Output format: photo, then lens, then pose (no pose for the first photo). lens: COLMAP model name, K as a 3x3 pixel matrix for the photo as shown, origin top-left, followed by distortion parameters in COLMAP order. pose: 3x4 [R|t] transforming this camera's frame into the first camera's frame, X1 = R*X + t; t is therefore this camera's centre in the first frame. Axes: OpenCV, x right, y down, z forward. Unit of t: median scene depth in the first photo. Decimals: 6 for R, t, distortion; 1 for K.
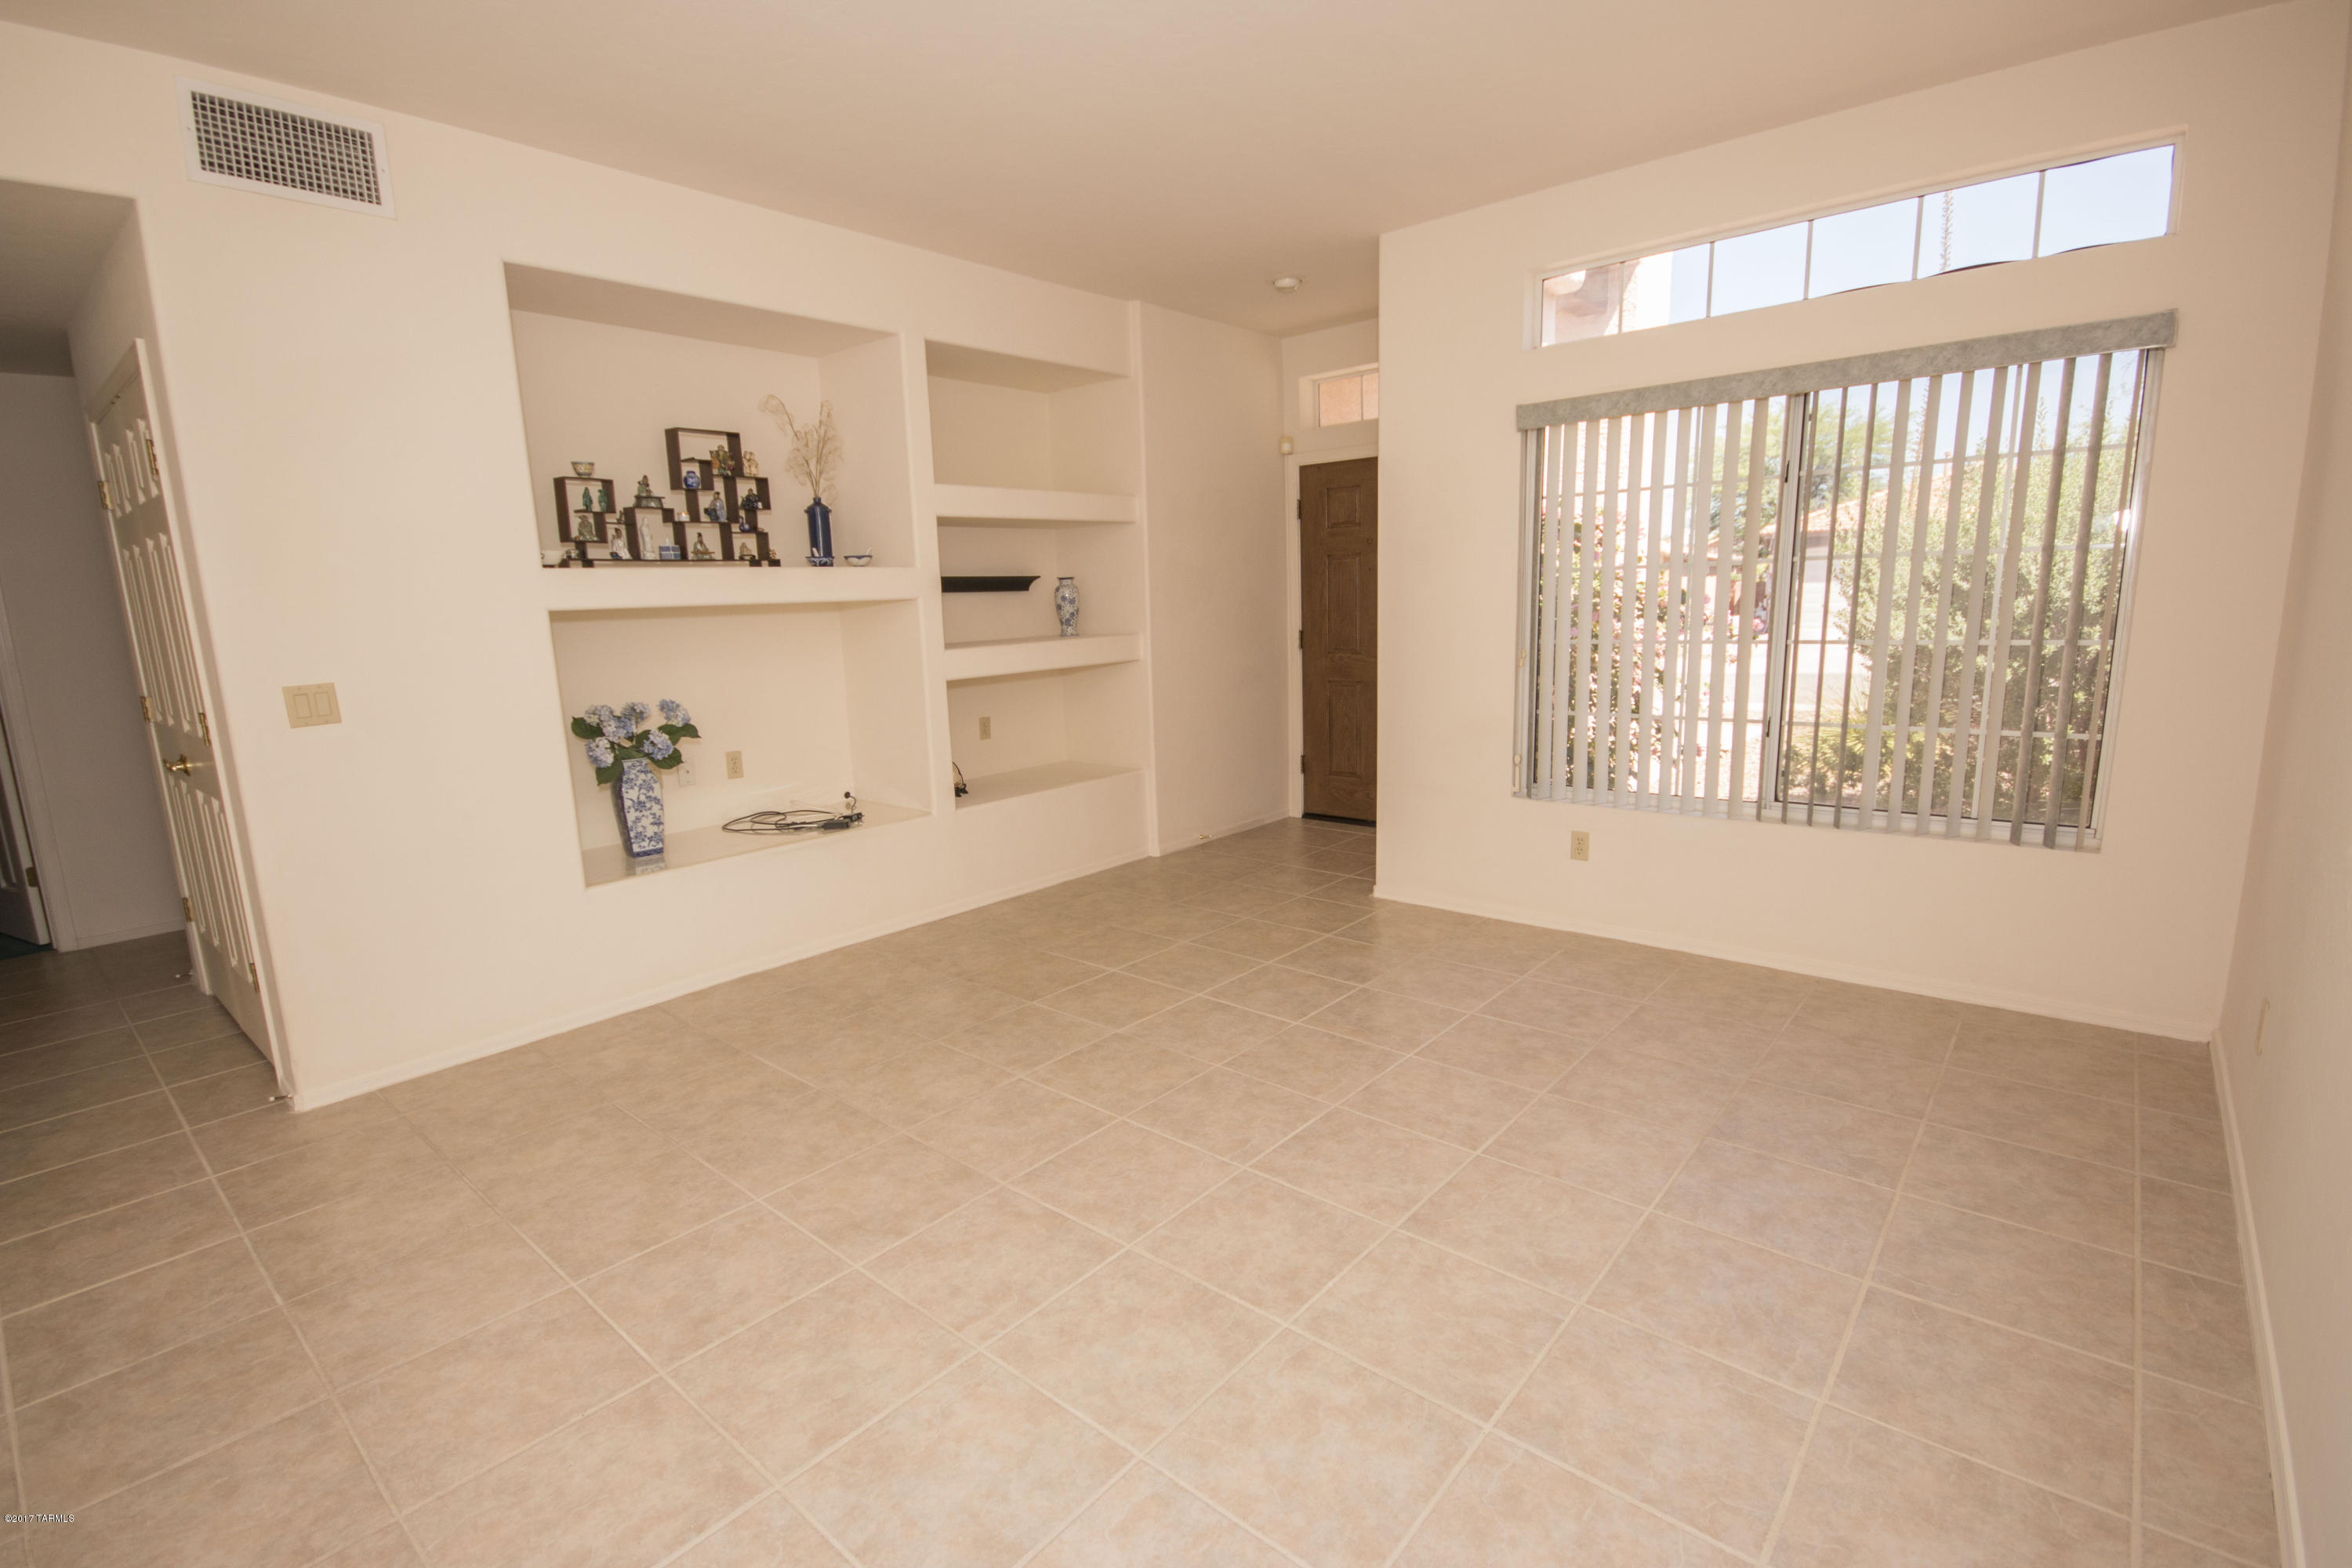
lens RADIAL K [[1093.8, 0, 1170.8], [0, 1093.8, 784.9], [0, 0, 1]] dist [-0.003832, 0.000254]
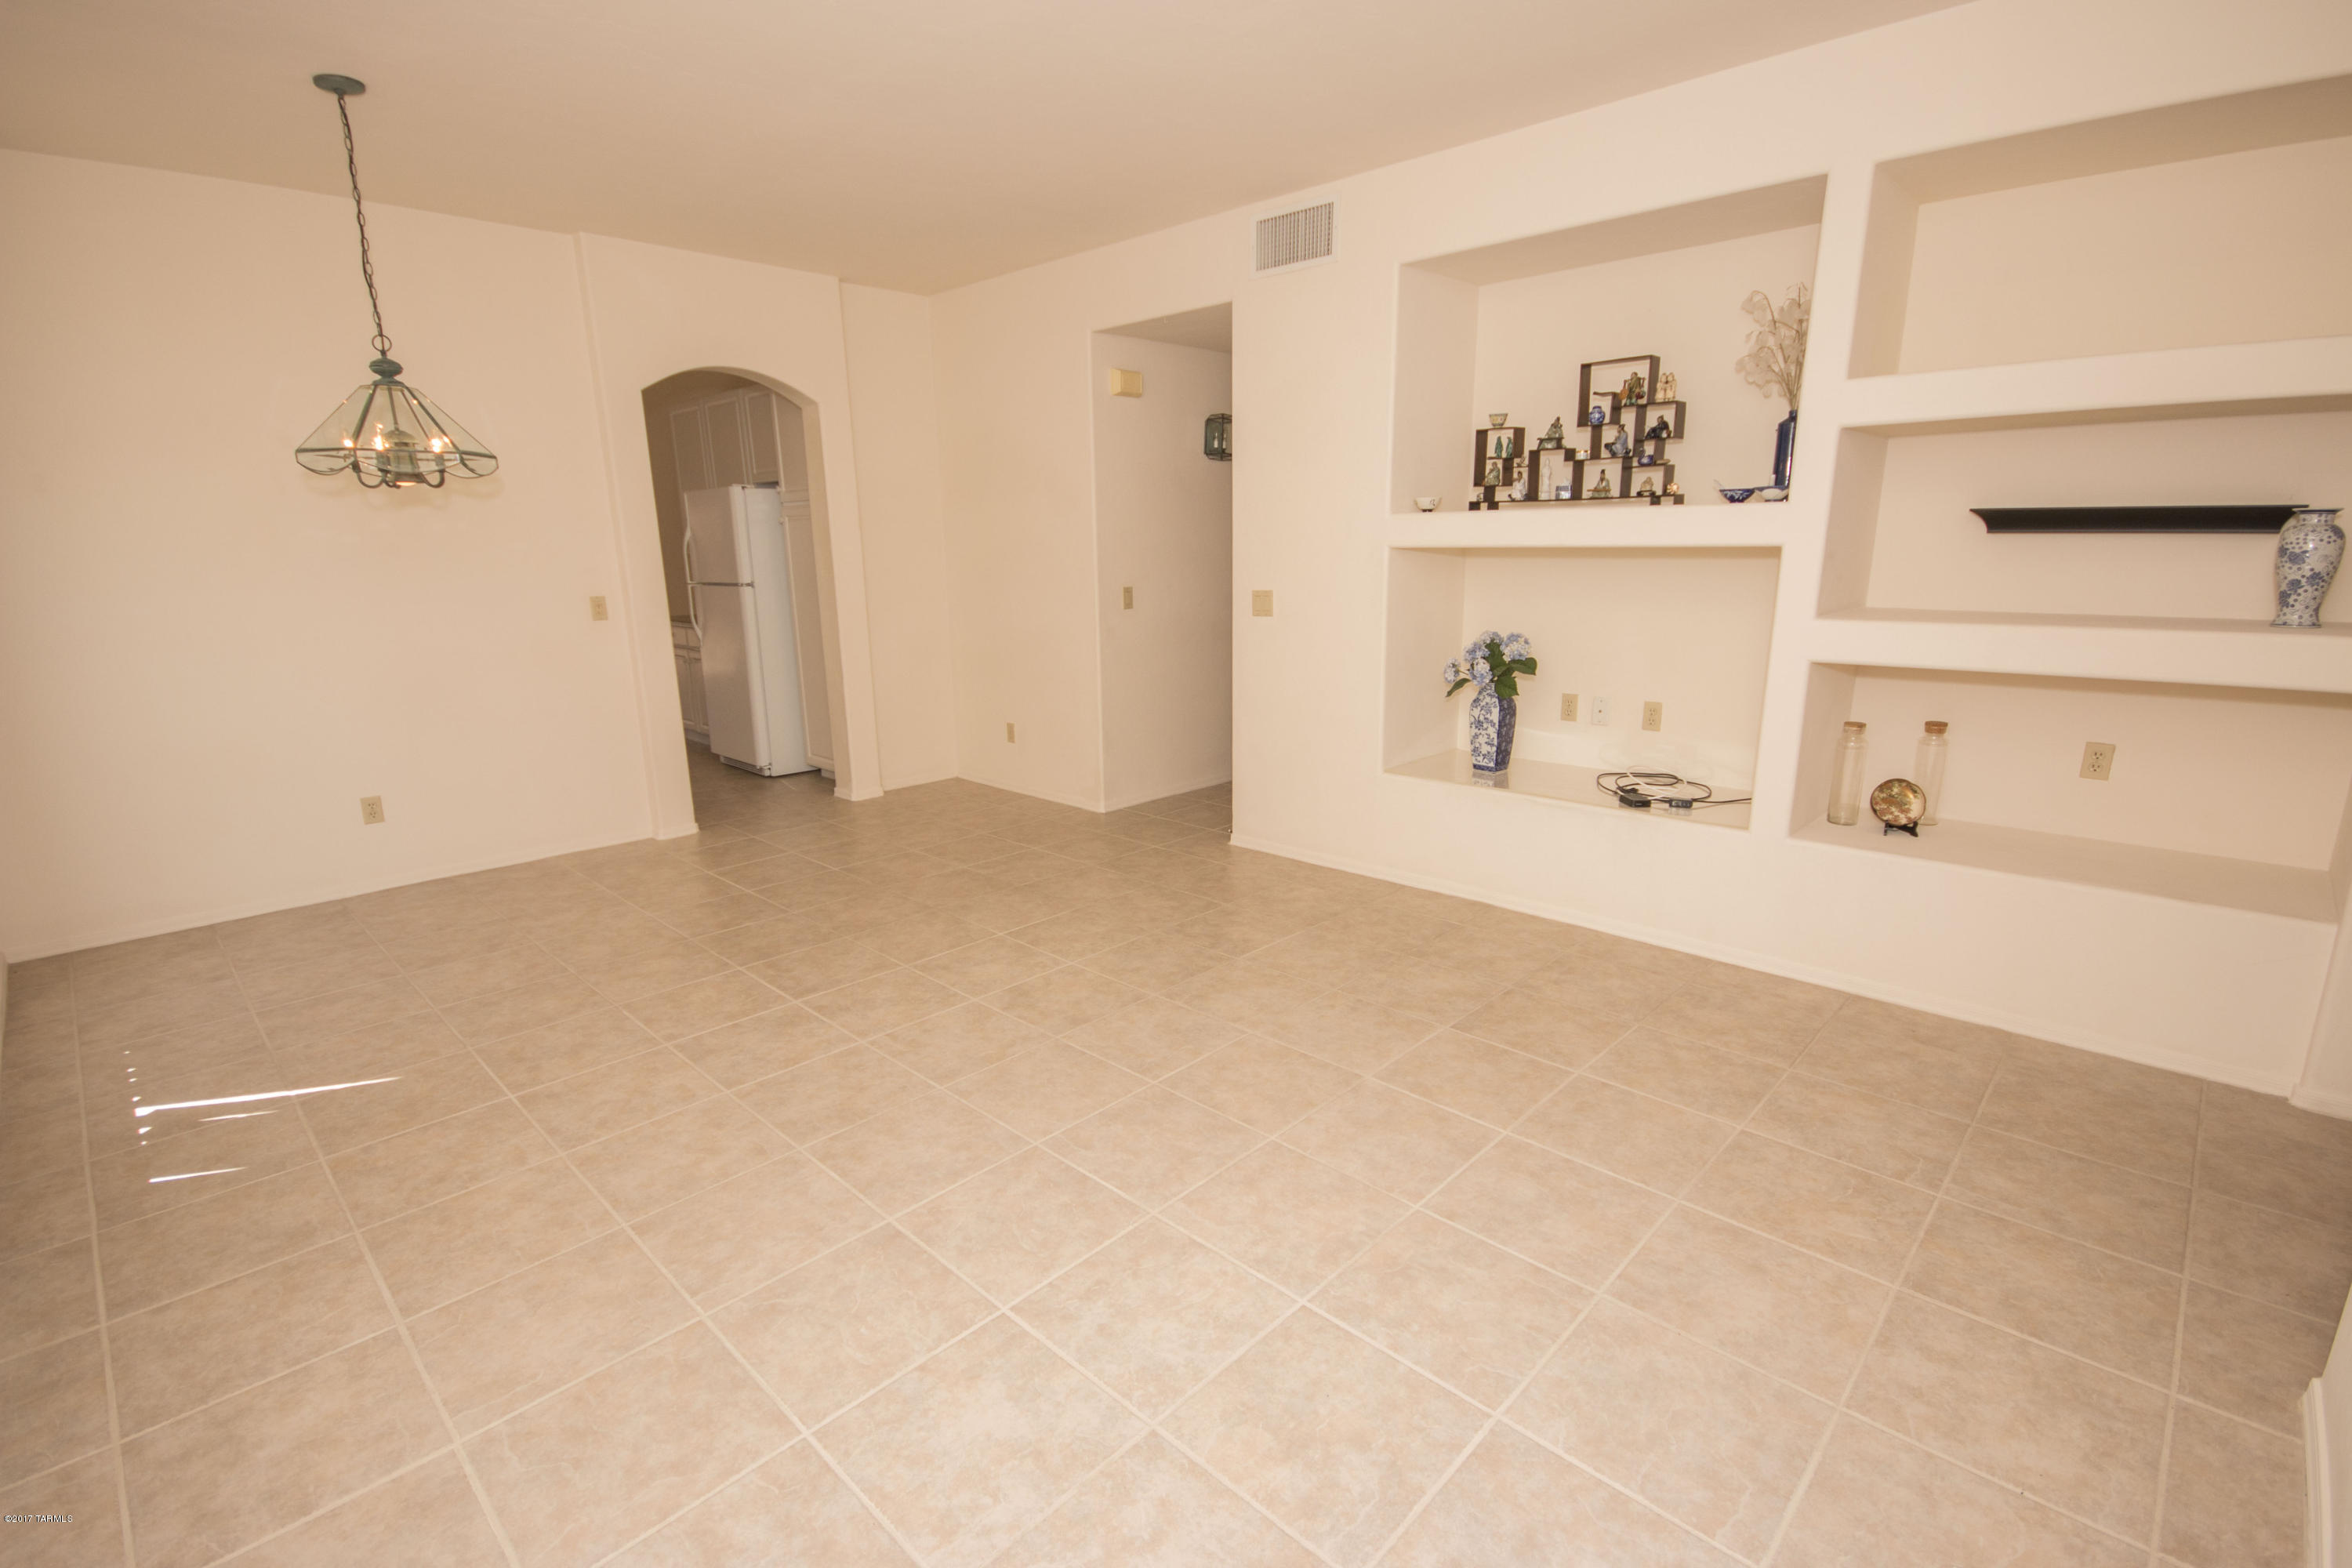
lens RADIAL K [[1079.8, 0, 1176.8], [0, 1079.8, 798.4], [0, 0, 1]] dist [-0.004217, -0.001198]
pose [[-0.057434, 0.266990, -0.961986, 0.626432], [-0.156585, 0.949242, 0.272802, -0.164977], [0.985993, 0.166301, -0.012712, 0.728856]]
